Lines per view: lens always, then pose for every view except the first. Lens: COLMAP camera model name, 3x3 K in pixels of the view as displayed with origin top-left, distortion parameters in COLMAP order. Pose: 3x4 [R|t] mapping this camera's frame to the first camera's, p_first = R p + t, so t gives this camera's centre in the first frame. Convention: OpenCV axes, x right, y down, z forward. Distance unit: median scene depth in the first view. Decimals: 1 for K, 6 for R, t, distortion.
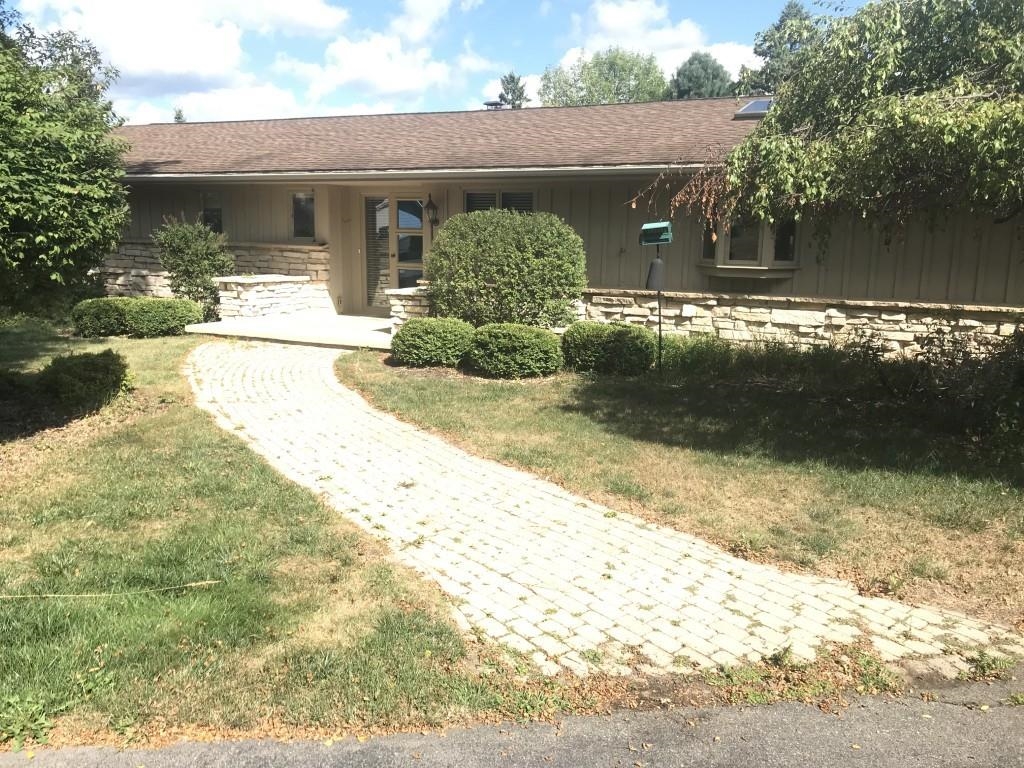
lens RADIAL K [[833.4, 0, 511.7], [0, 833.4, 383.8], [0, 0, 1]] dist [0.035110, 0.004934]
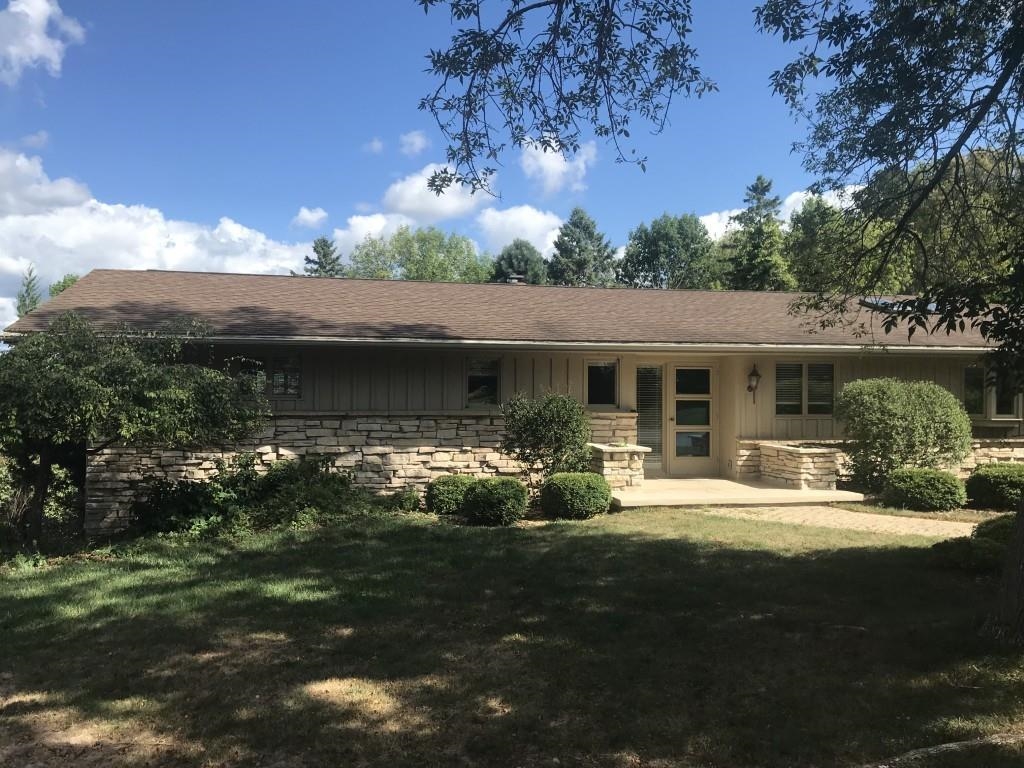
lens RADIAL K [[833.4, 0, 511.8], [0, 833.4, 384.1], [0, 0, 1]] dist [0.035110, 0.004934]
pose [[0.799760, -0.007128, 0.600278, -1.014506], [0.116237, 0.982845, -0.143192, -0.074391], [-0.588959, 0.184294, 0.786869, 0.295936]]
